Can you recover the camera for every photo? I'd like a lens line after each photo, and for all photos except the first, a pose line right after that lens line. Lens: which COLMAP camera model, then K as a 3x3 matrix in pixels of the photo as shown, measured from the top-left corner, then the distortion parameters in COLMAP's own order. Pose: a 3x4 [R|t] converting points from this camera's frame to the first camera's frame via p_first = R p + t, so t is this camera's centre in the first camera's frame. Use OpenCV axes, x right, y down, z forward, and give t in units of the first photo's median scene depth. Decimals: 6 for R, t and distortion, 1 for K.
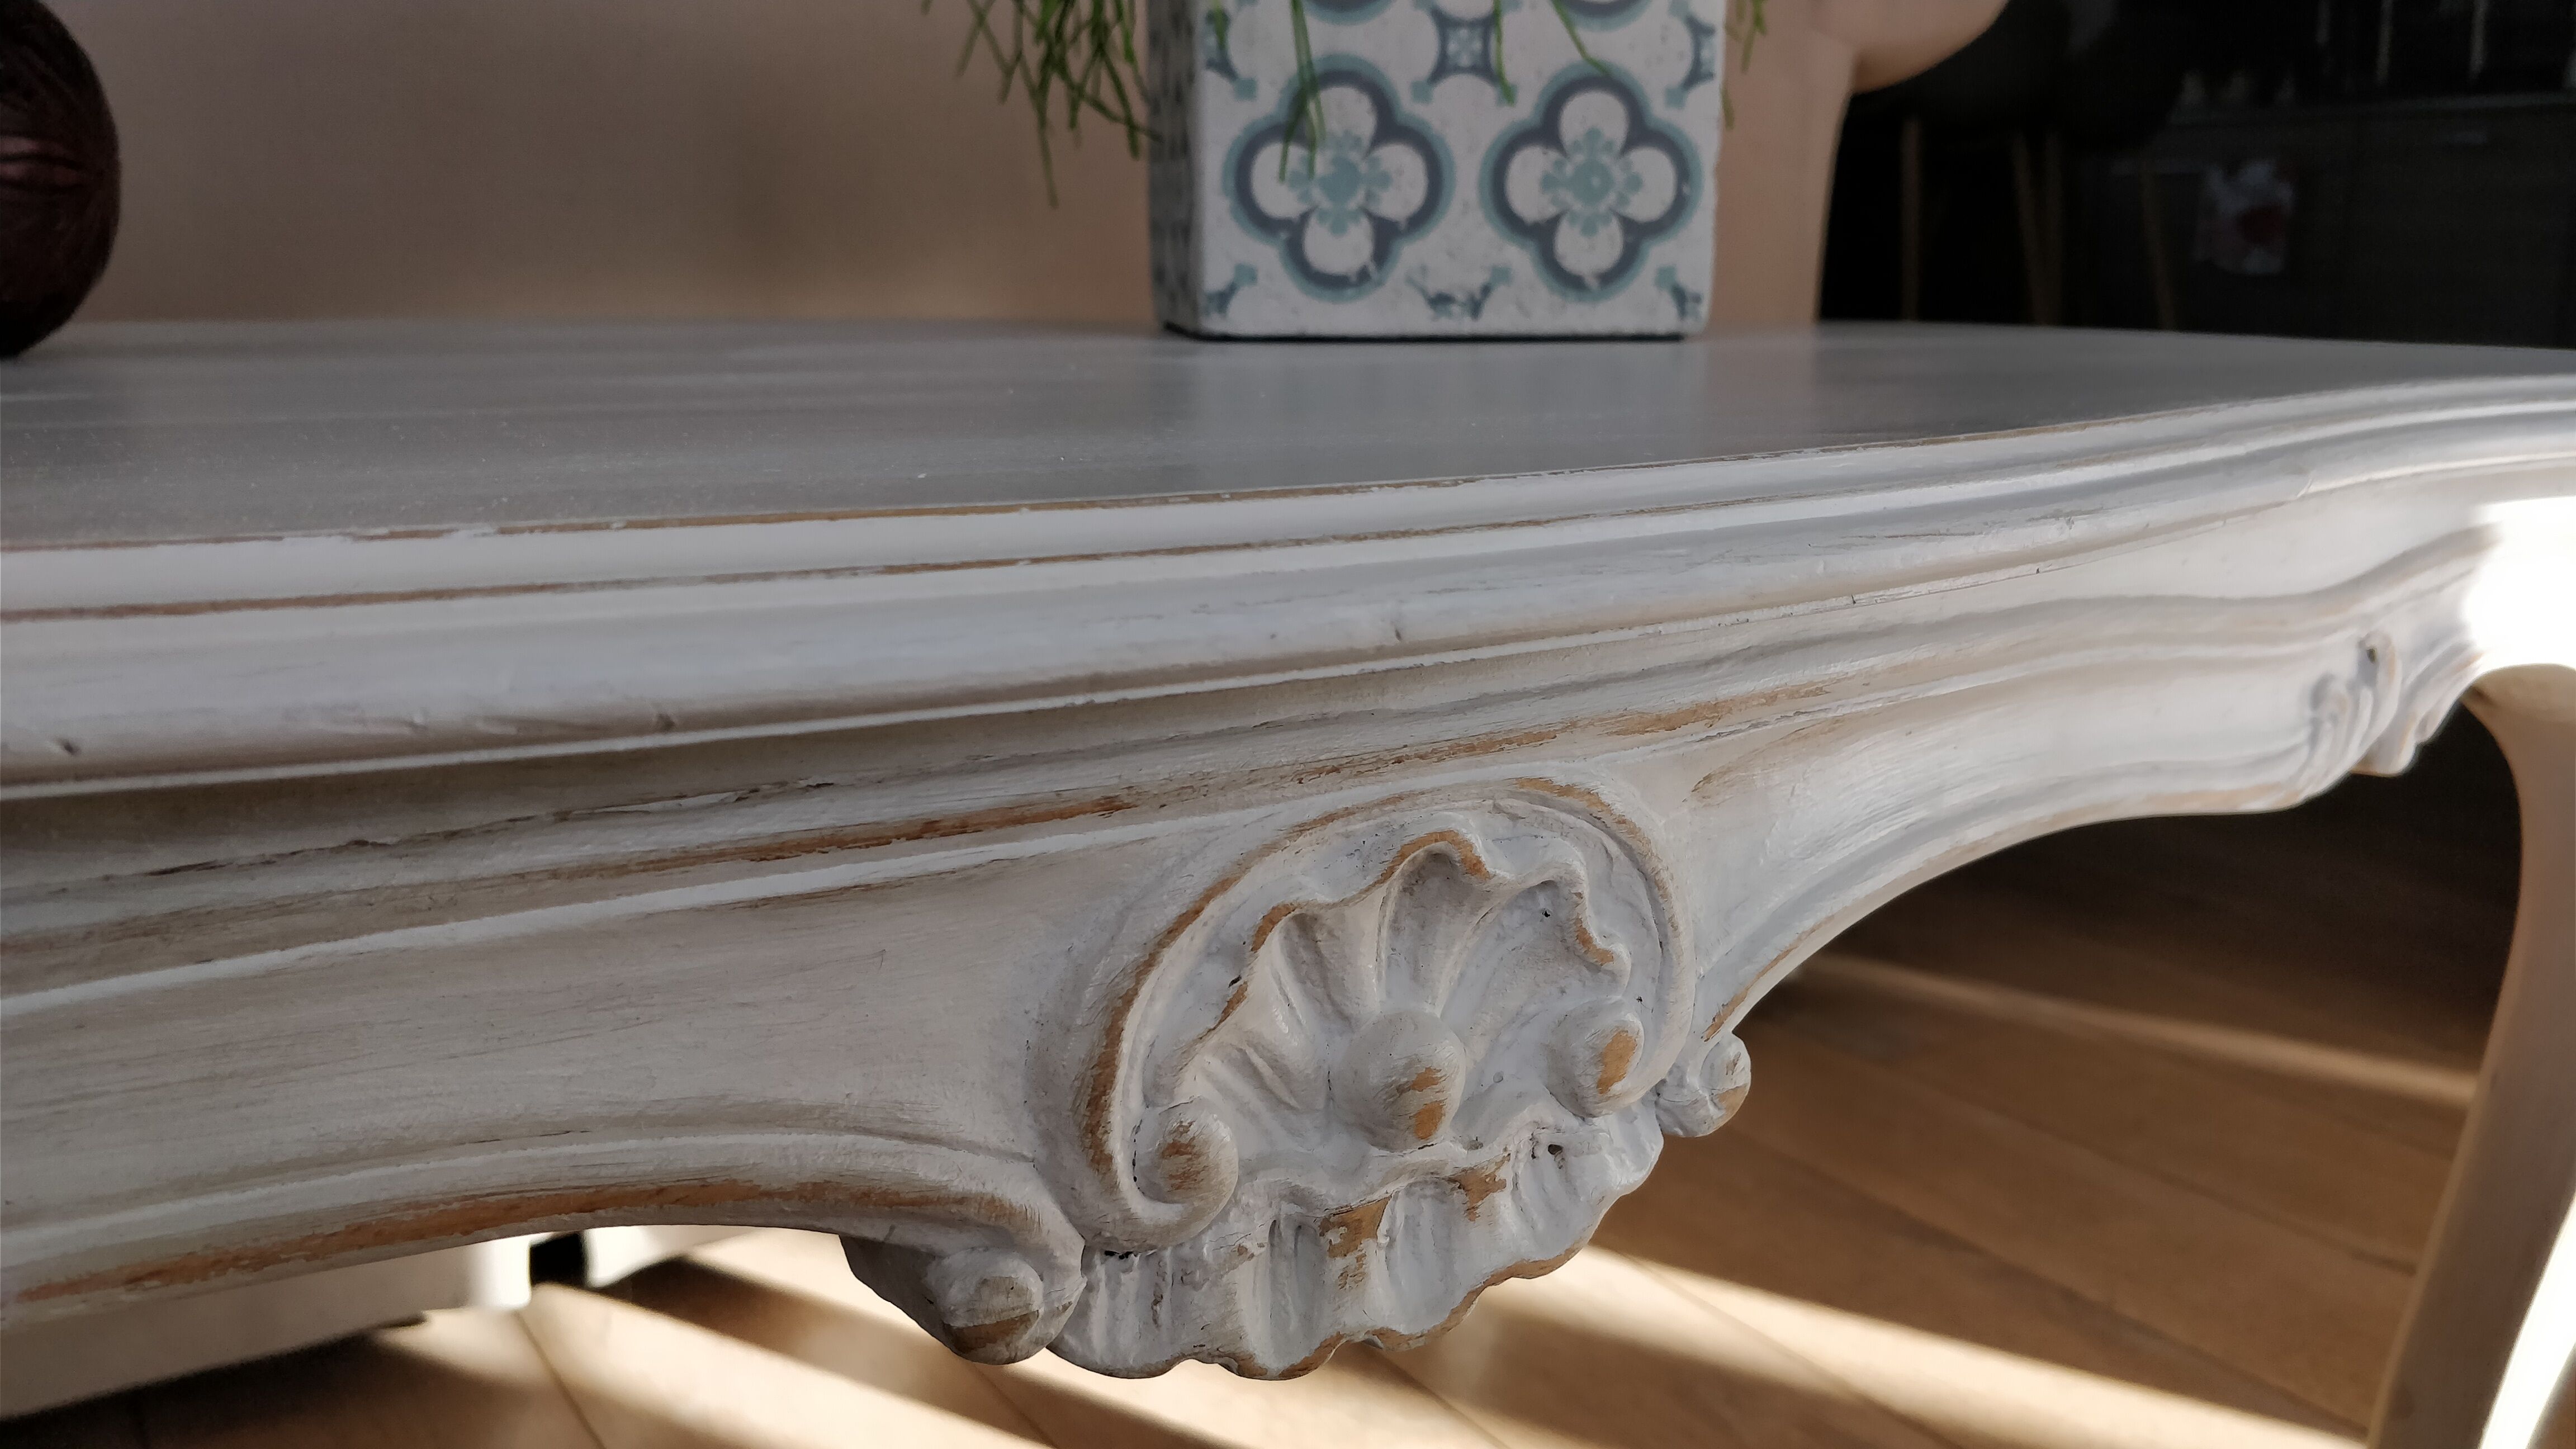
lens RADIAL K [[2139.7, 0, 1291.9], [0, 2139.7, 697.3], [0, 0, 1]] dist [0.012208, -0.036810]
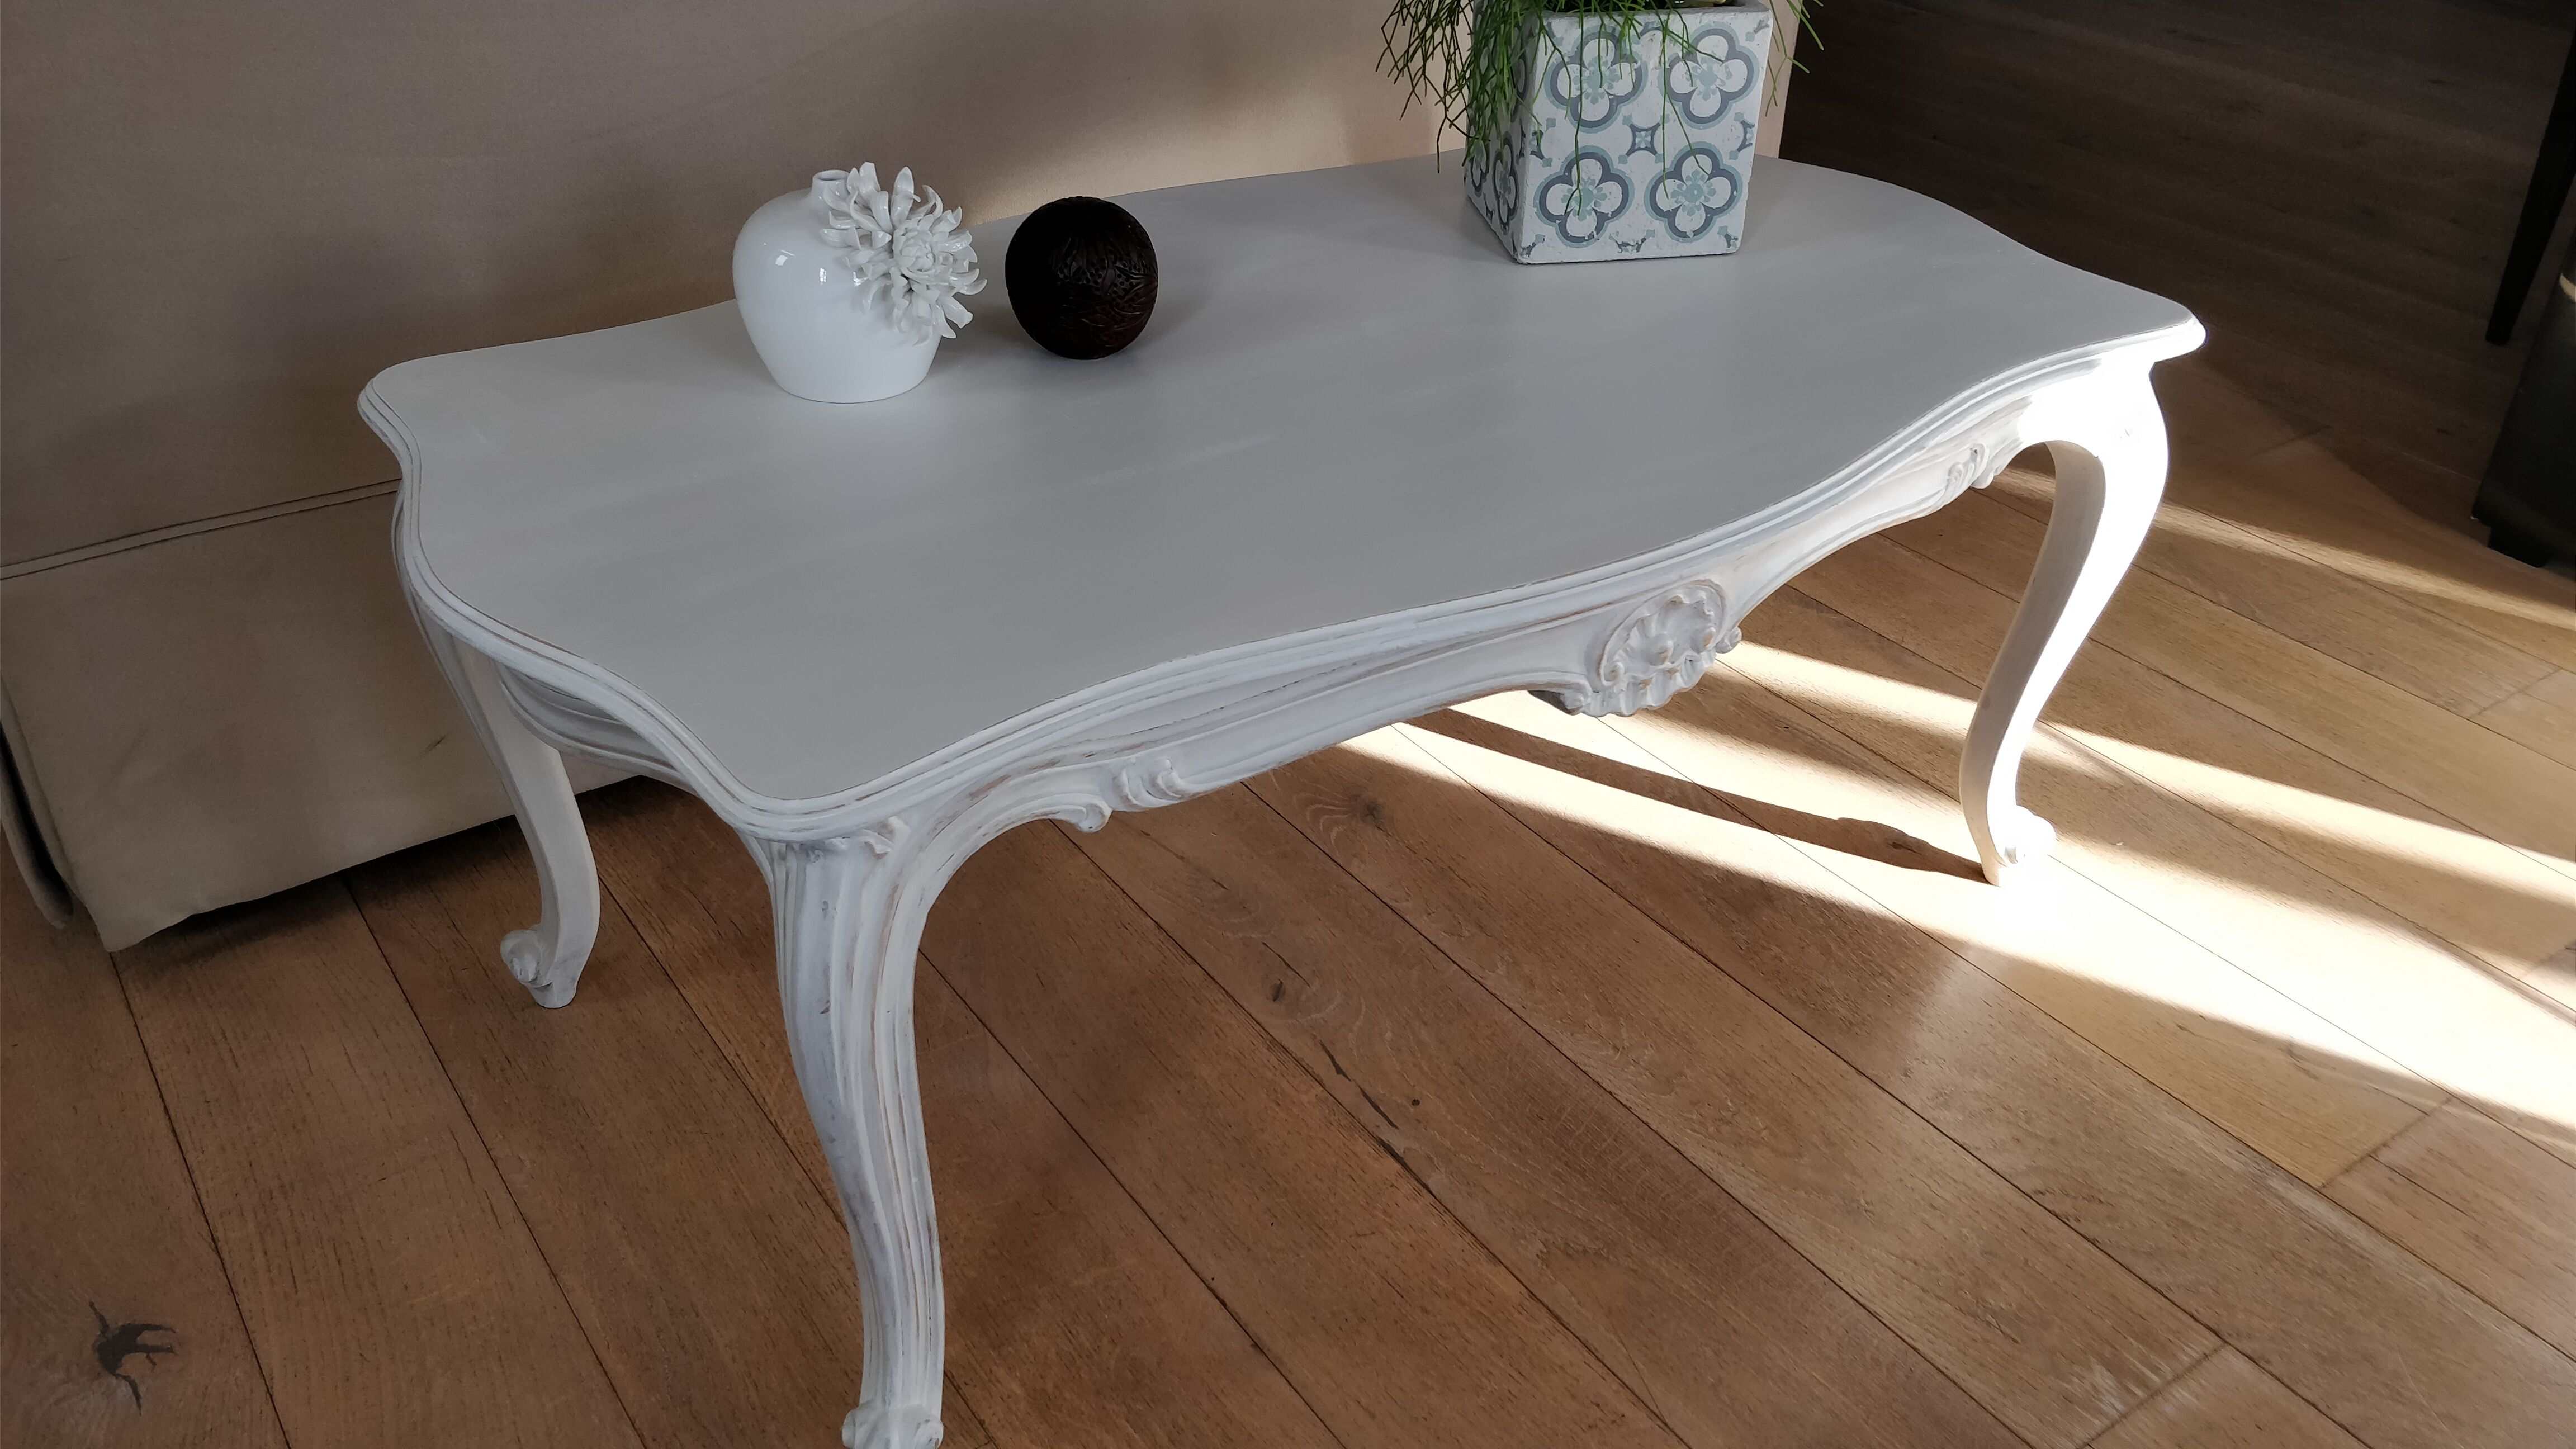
lens RADIAL K [[2139.7, 0, 1266.5], [0, 2139.7, 713.9], [0, 0, 1]] dist [0.012208, -0.036810]
pose [[0.999880, 0.002706, 0.015255, -0.346256], [-0.007838, 0.937685, 0.347398, -0.511691], [-0.013364, -0.347476, 0.937594, -1.311982]]
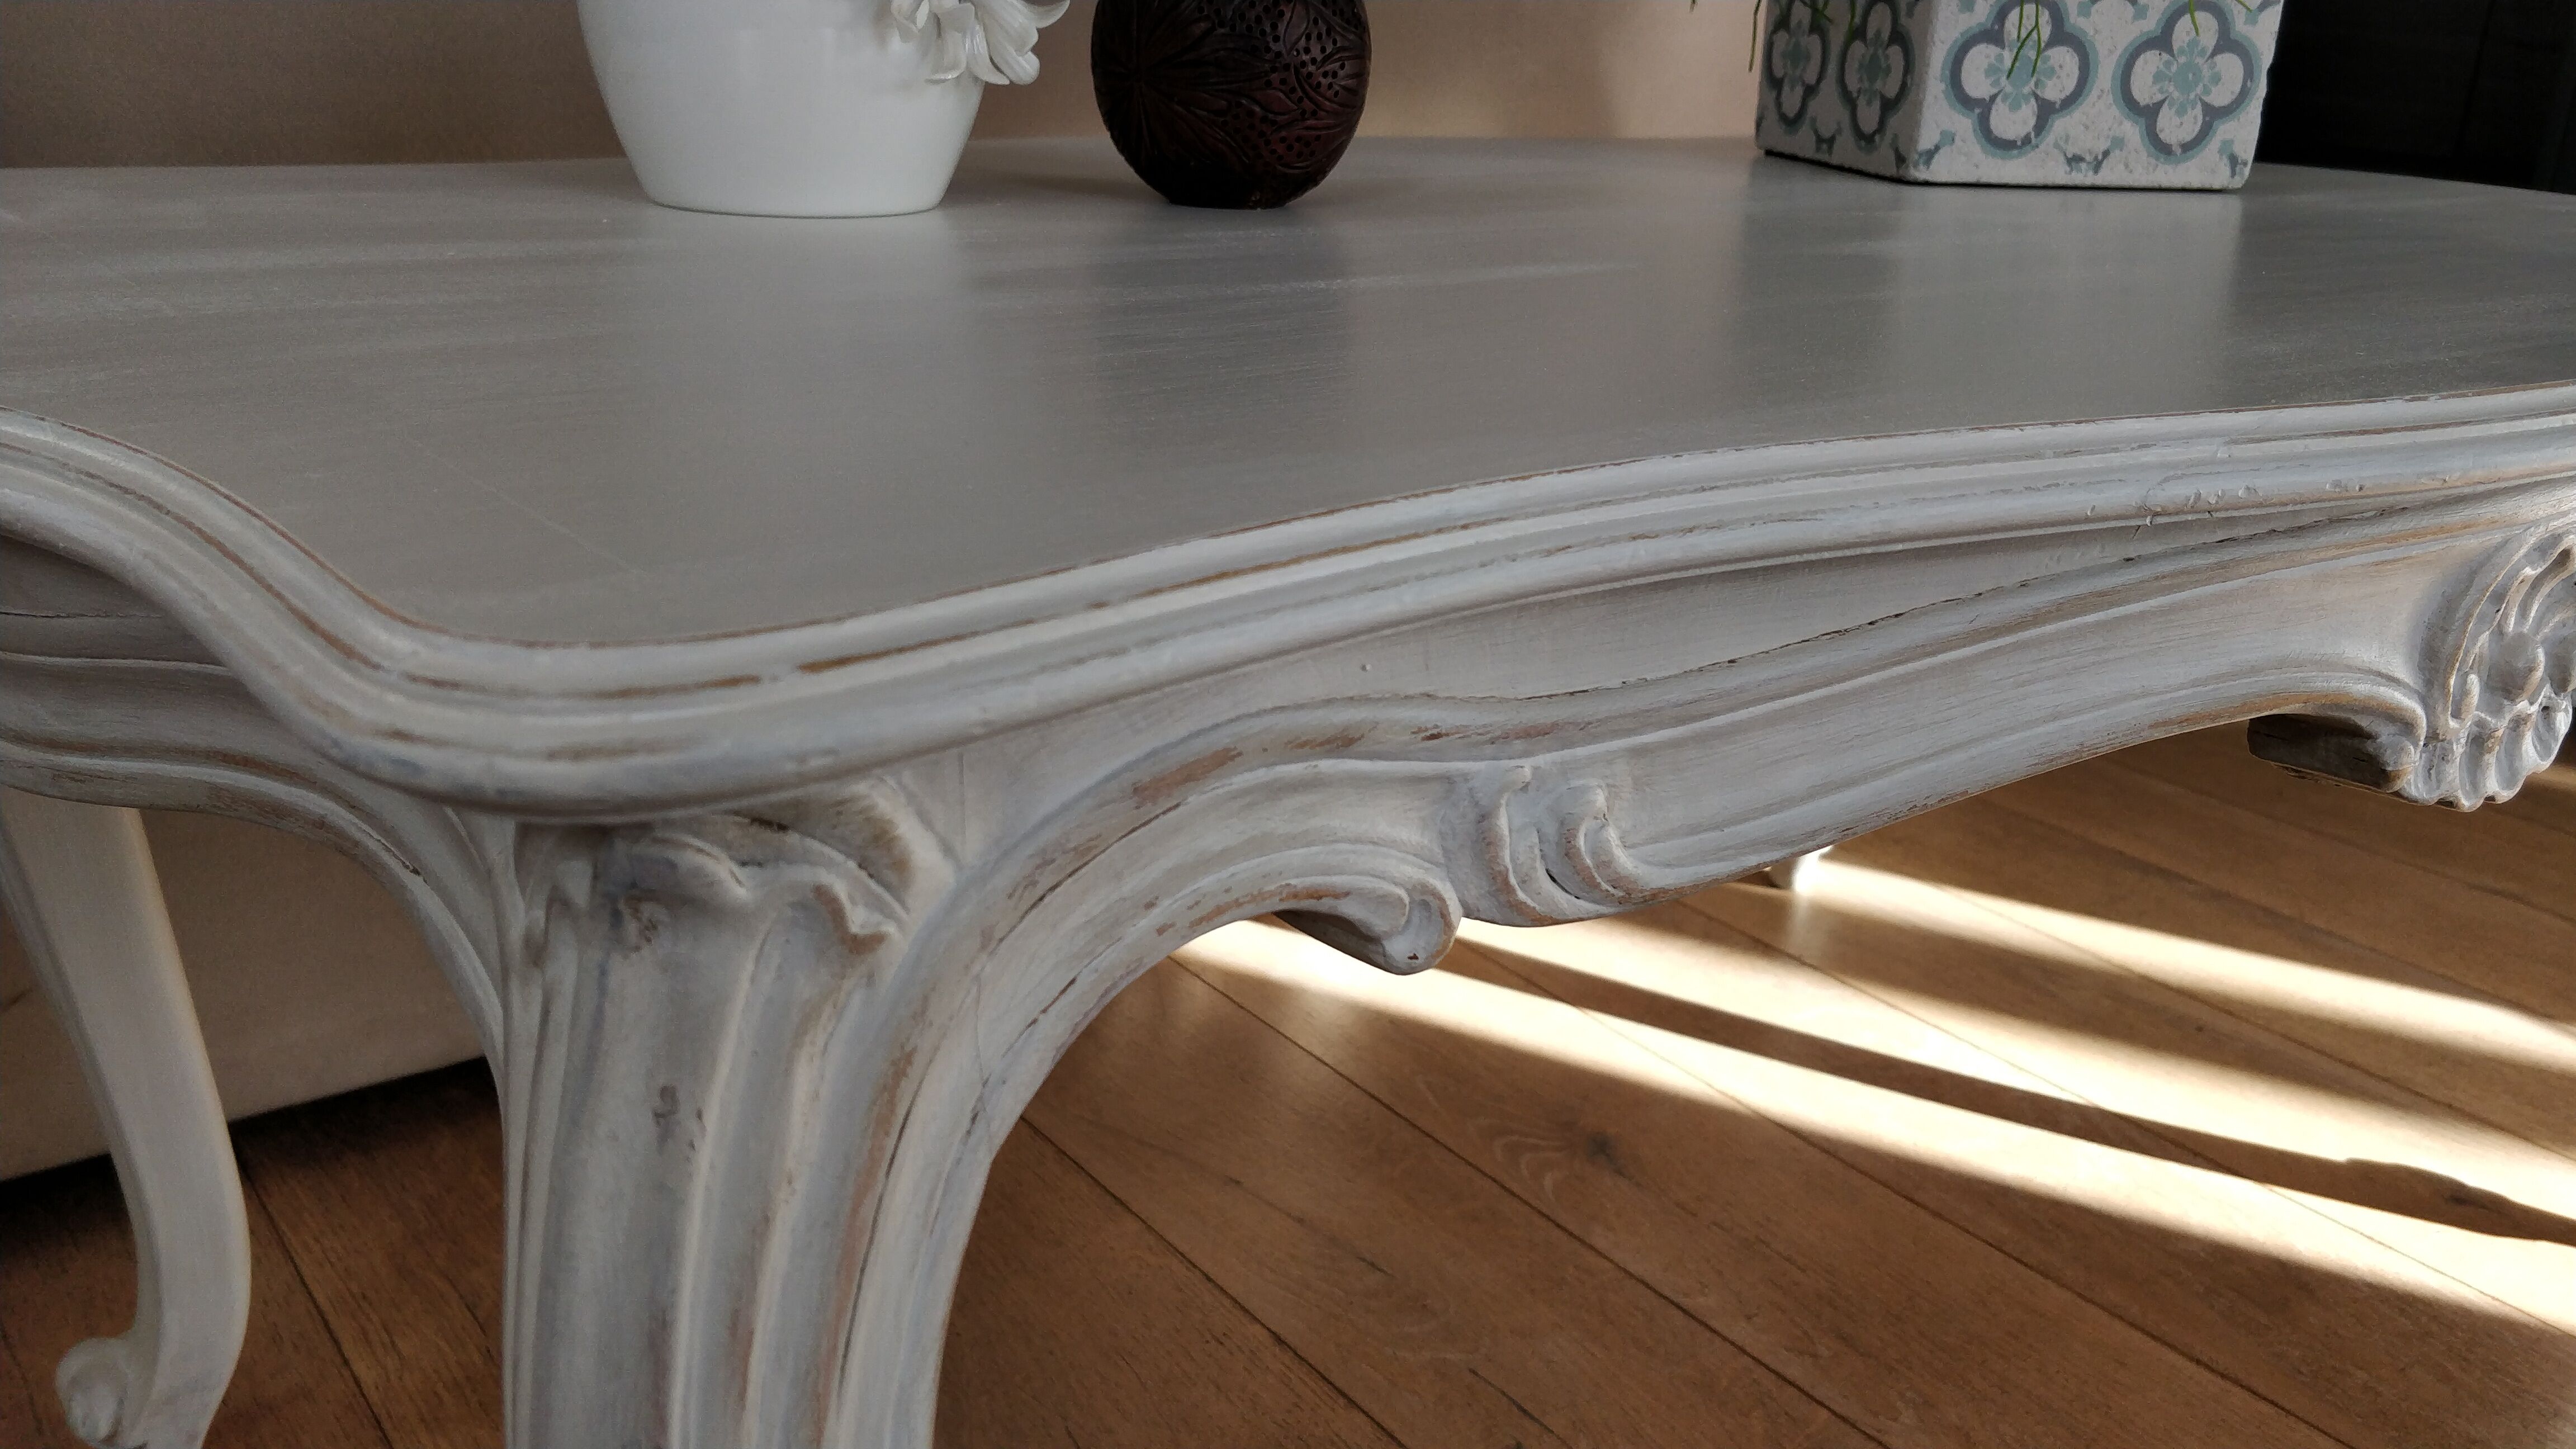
lens RADIAL K [[2139.7, 0, 1271.1], [0, 2139.7, 664.8], [0, 0, 1]] dist [0.012208, -0.036810]
pose [[0.997957, 0.019350, 0.060893, -0.534960], [-0.026428, 0.992701, 0.117674, -0.010648], [-0.058171, -0.119043, 0.991184, -0.388783]]
